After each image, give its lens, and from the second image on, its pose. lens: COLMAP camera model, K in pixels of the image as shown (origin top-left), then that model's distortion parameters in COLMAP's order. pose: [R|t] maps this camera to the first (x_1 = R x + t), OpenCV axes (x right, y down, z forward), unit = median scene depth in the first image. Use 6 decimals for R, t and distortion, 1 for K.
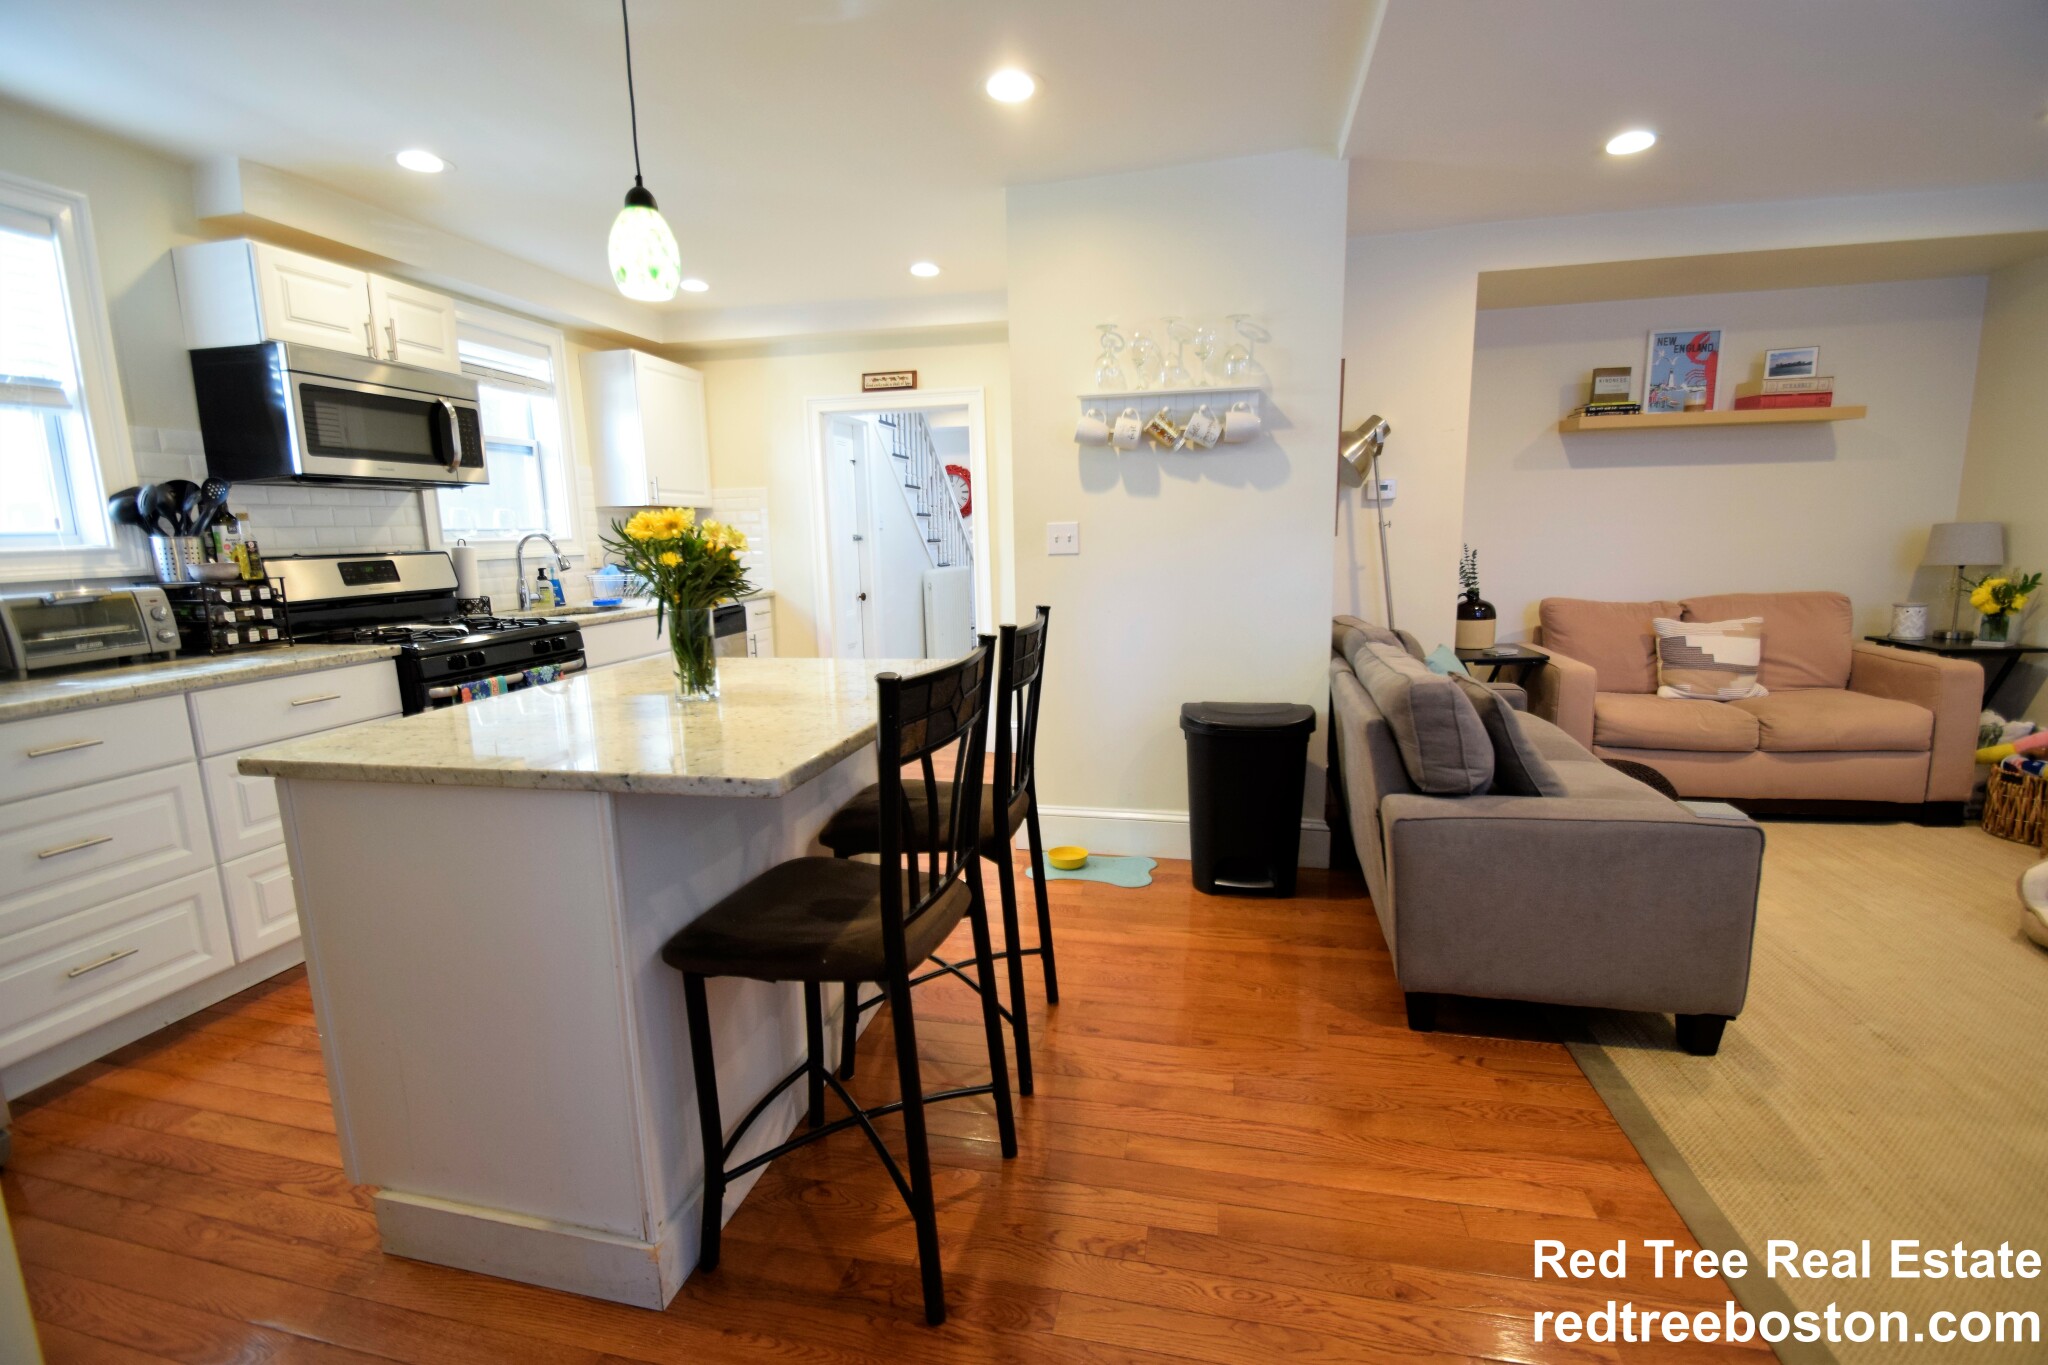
lens RADIAL K [[891.2, 0, 1033.0], [0, 891.2, 692.7], [0, 0, 1]] dist [0.011757, -0.013409]
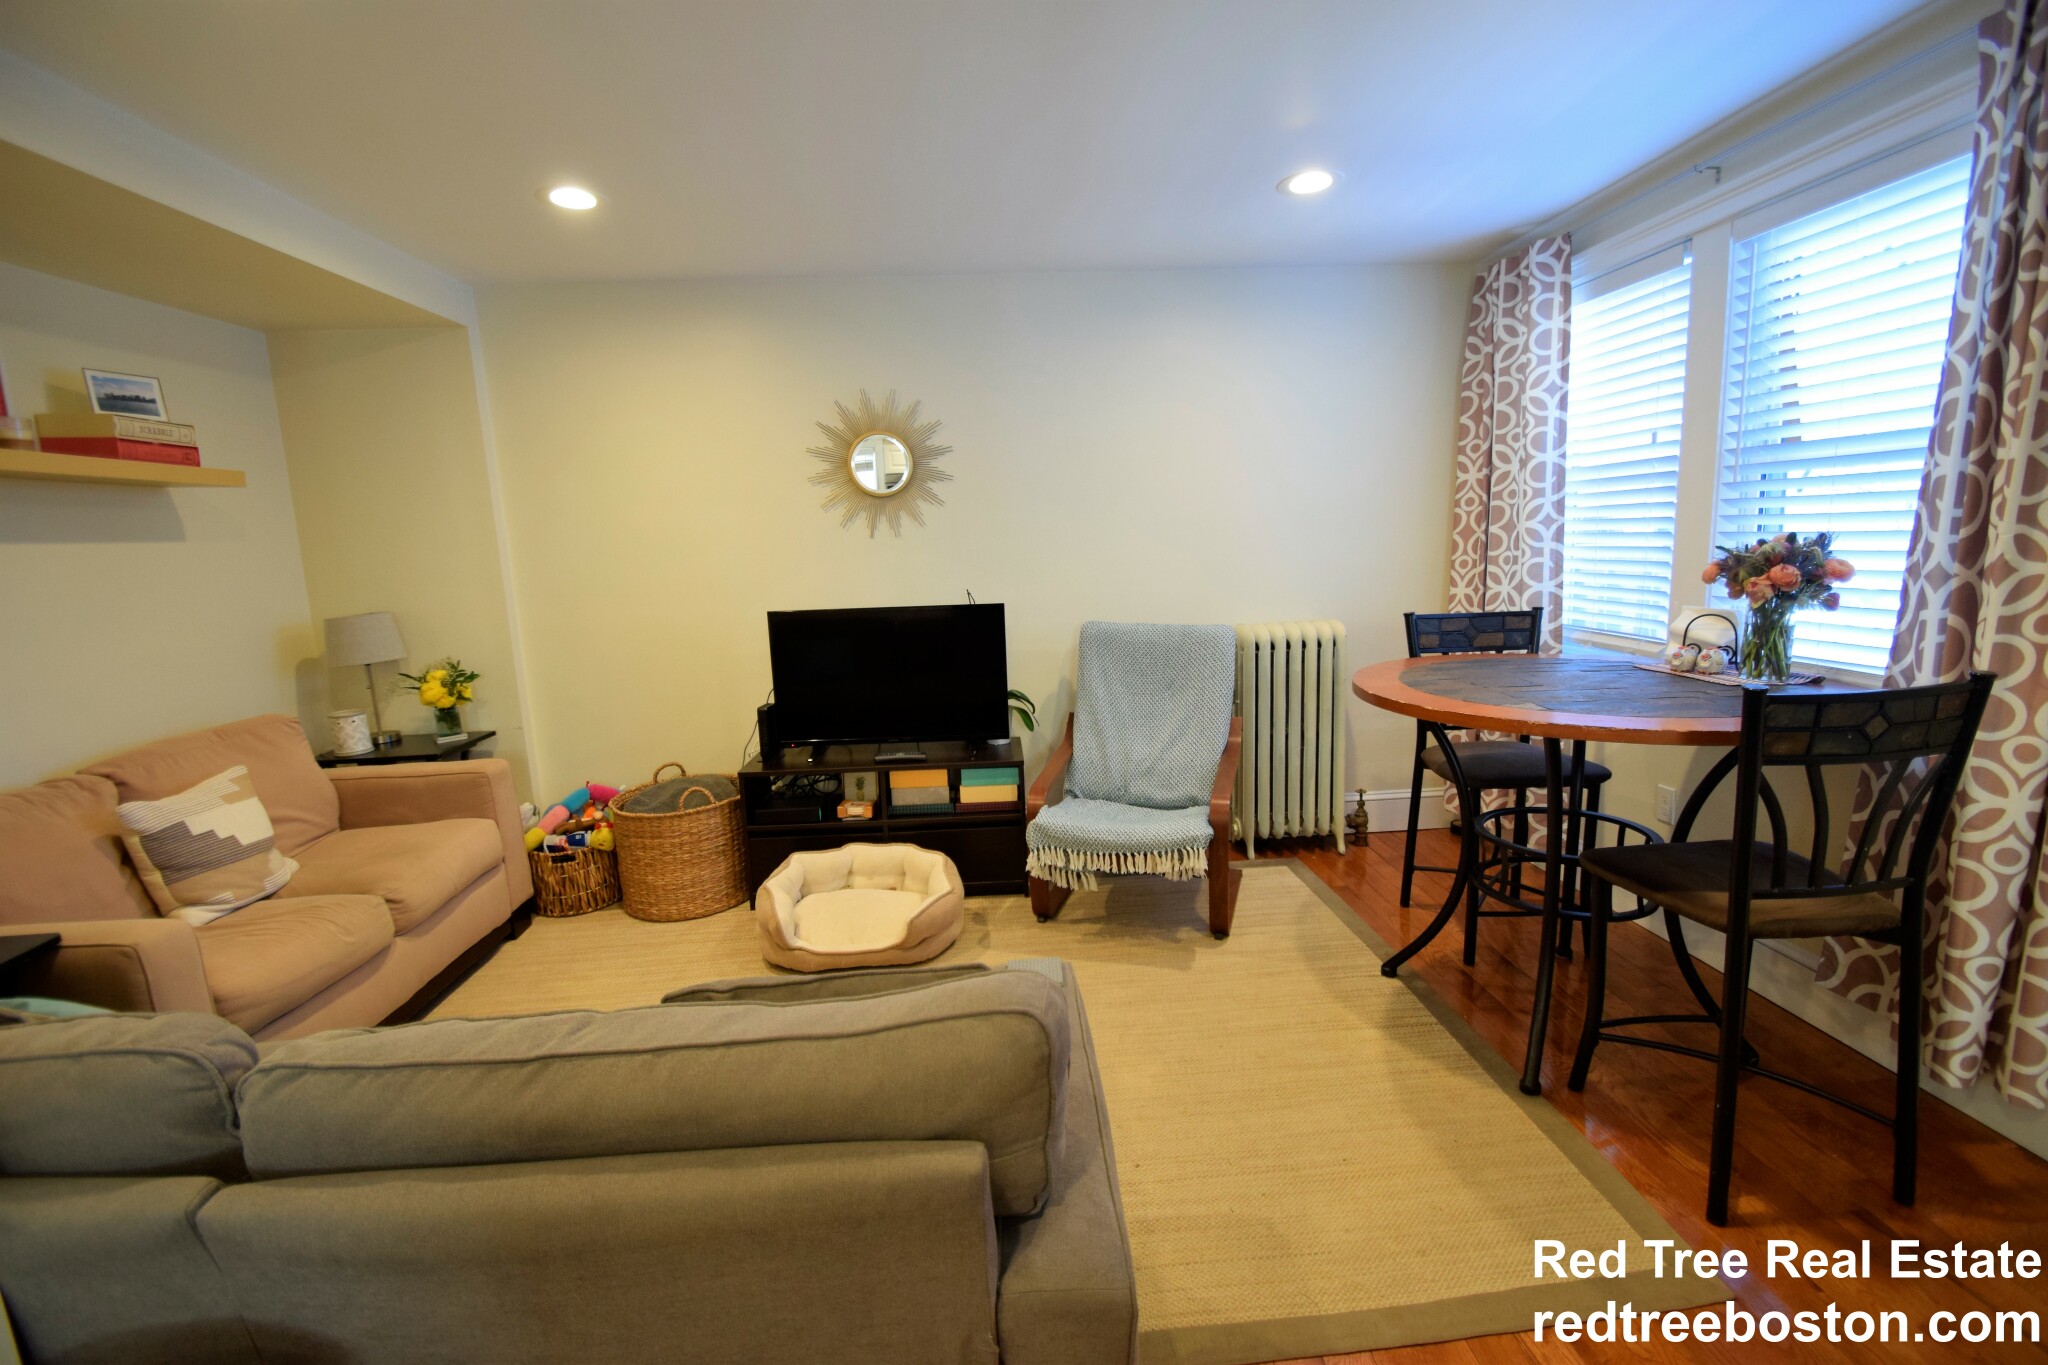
lens RADIAL K [[891.2, 0, 1020.9], [0, 891.2, 691.7], [0, 0, 1]] dist [0.011757, -0.013409]
pose [[-0.269092, -0.124891, 0.954983, 0.009438], [0.214559, 0.958865, 0.185856, -0.151022], [-0.938911, 0.254913, -0.231227, 0.639168]]
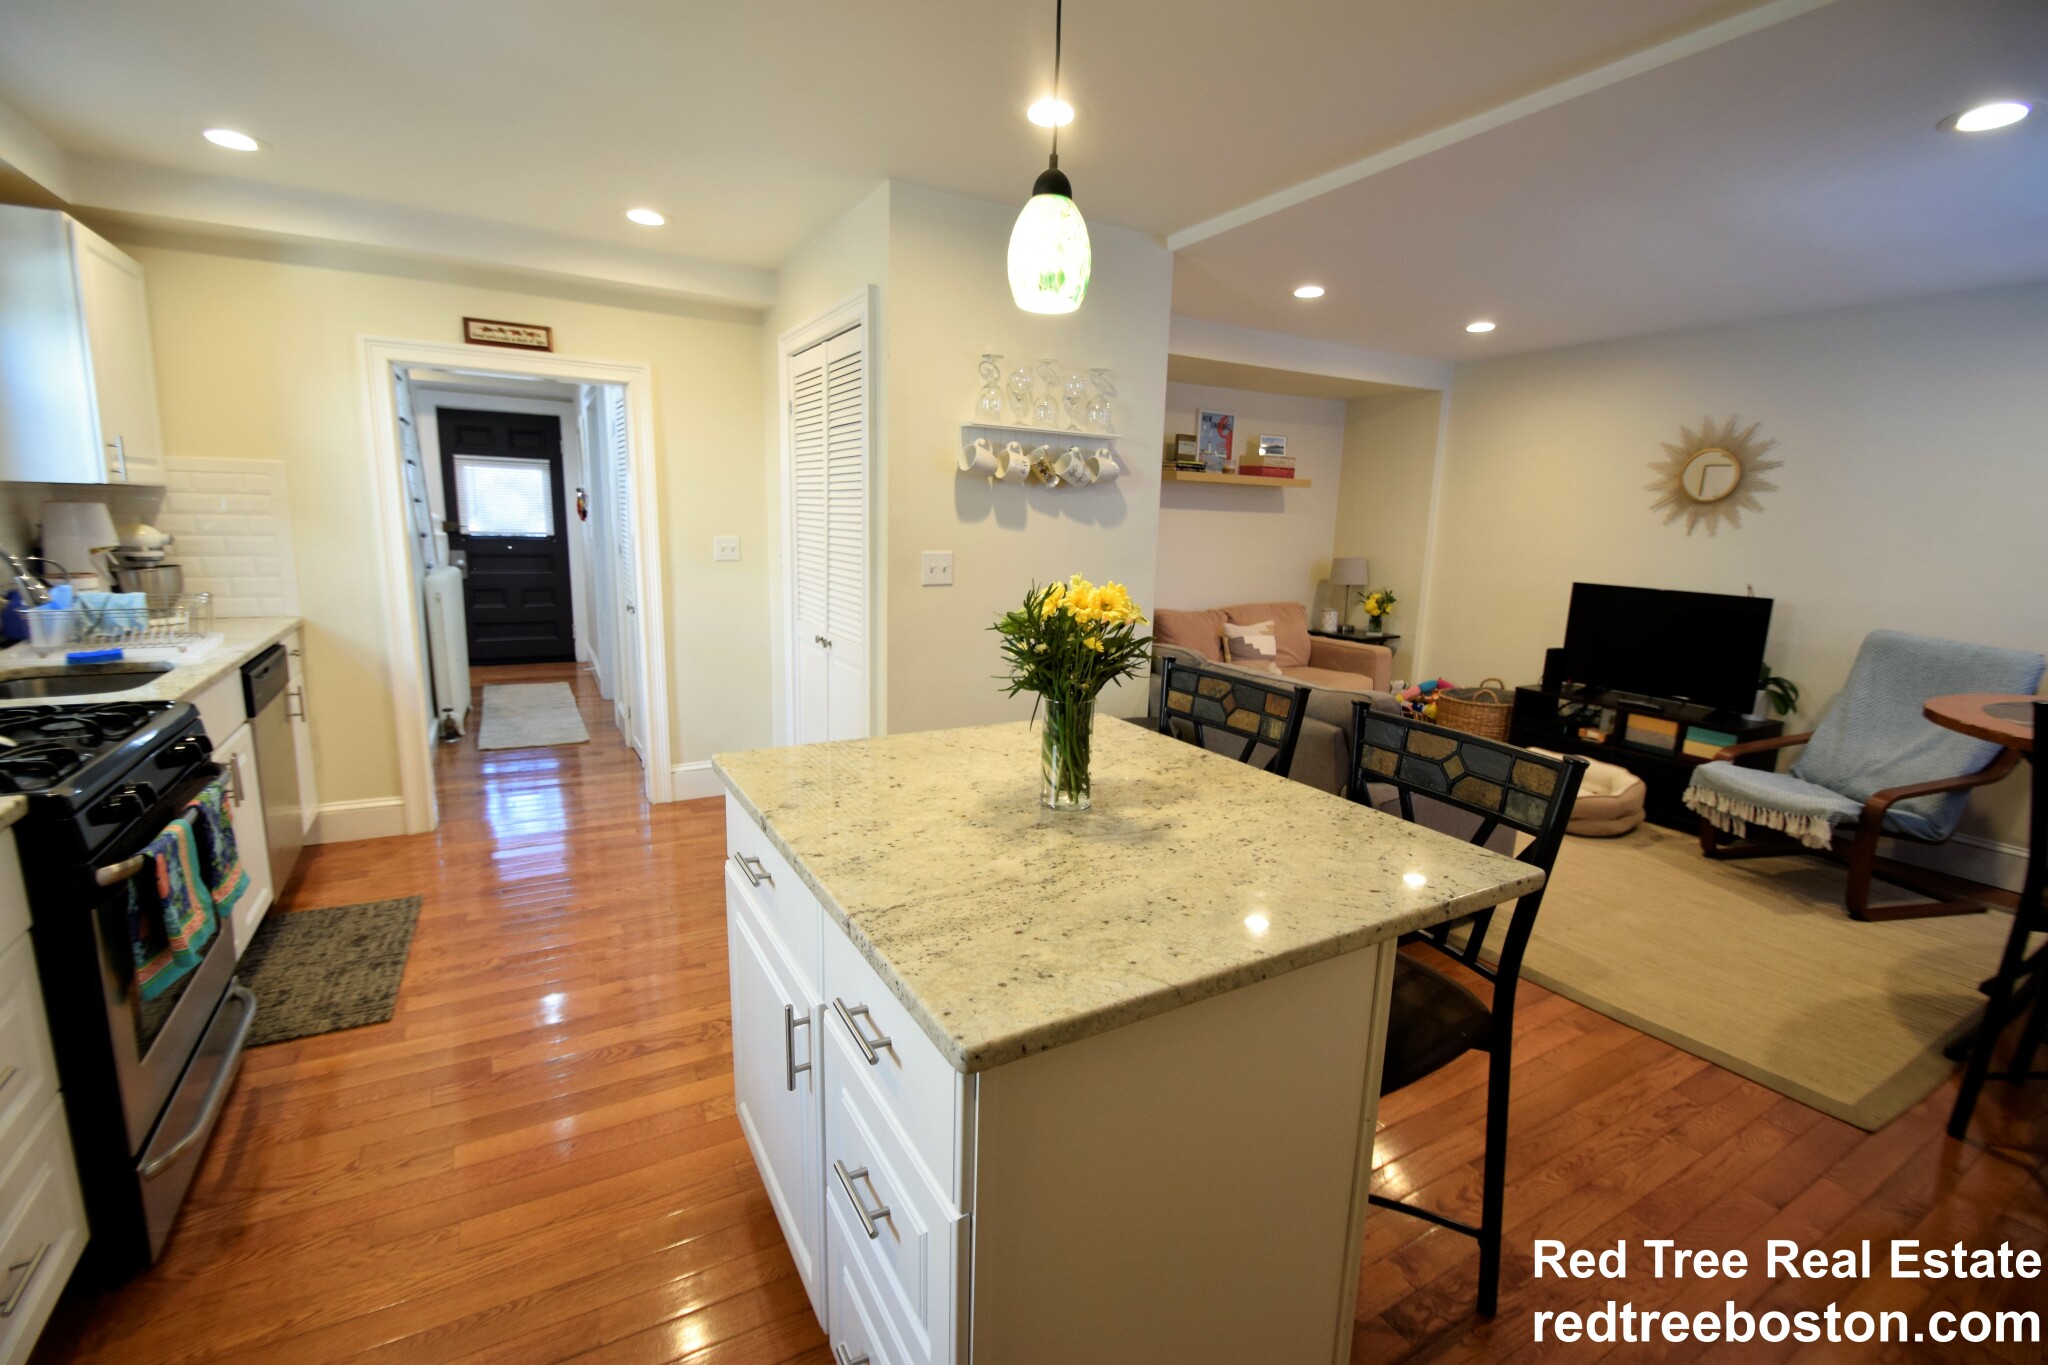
lens RADIAL K [[891.2, 0, 1028.4], [0, 891.2, 690.3], [0, 0, 1]] dist [0.011757, -0.013409]
pose [[0.735519, -0.085039, 0.672146, -0.505609], [0.074018, 0.996239, 0.045046, -0.073644], [-0.673448, 0.016619, 0.739048, 0.216830]]
